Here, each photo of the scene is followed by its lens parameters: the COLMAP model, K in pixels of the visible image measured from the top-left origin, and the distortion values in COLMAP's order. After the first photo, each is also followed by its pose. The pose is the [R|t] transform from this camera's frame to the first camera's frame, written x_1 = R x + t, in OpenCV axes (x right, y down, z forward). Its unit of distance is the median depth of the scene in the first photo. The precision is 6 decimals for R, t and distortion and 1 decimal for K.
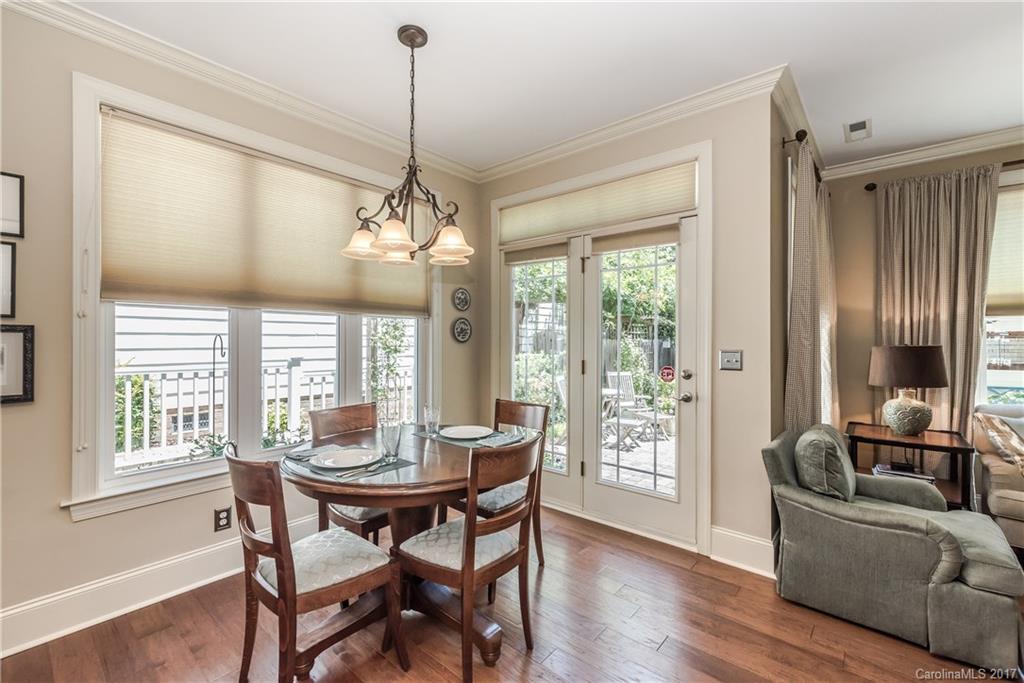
lens RADIAL K [[446.0, 0, 511.3], [0, 446.0, 336.8], [0, 0, 1]] dist [-0.000253, -0.000284]
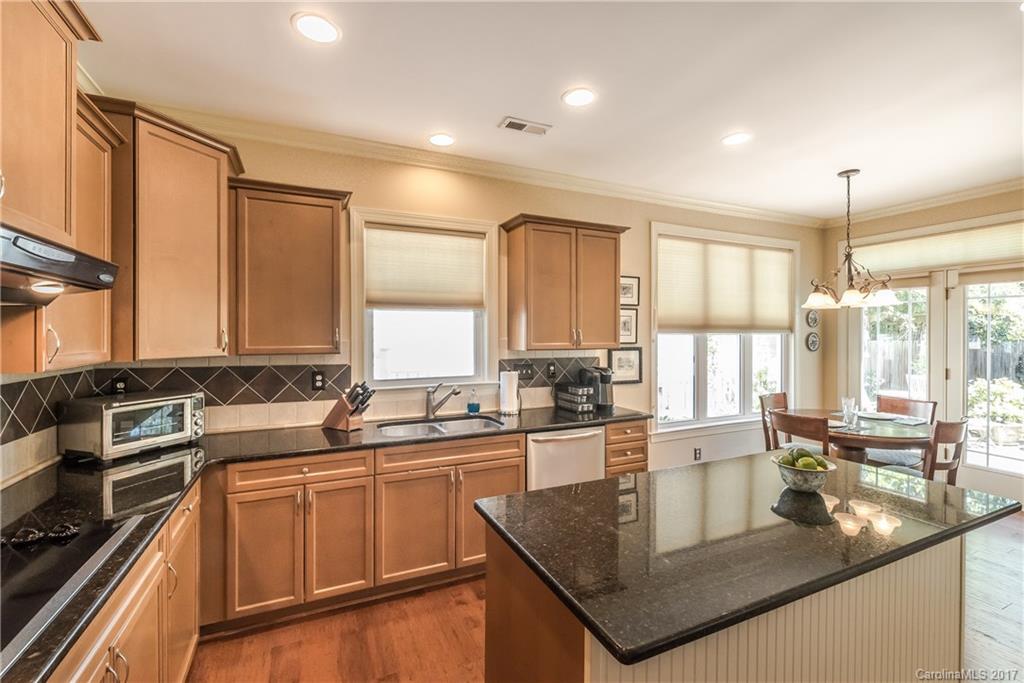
lens RADIAL K [[446.0, 0, 511.3], [0, 446.0, 336.8], [0, 0, 1]] dist [-0.000253, -0.000284]
pose [[0.908014, 0.000759, -0.418939, -0.686391], [0.004954, 0.999909, 0.012547, -0.094702], [0.418911, -0.013468, 0.907928, -1.069510]]
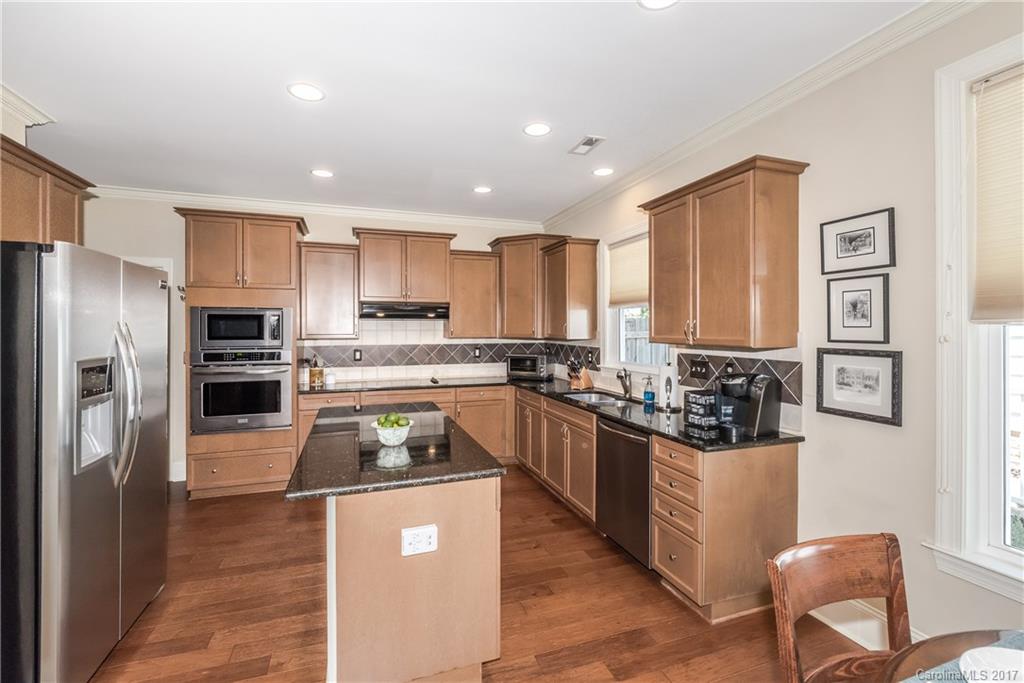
lens RADIAL K [[446.0, 0, 511.3], [0, 446.0, 336.8], [0, 0, 1]] dist [-0.000253, -0.000284]
pose [[-0.502403, 0.002077, -0.864631, 0.225321], [-0.002607, 0.999989, 0.003917, -0.054523], [0.864630, 0.004222, -0.502392, 0.683258]]
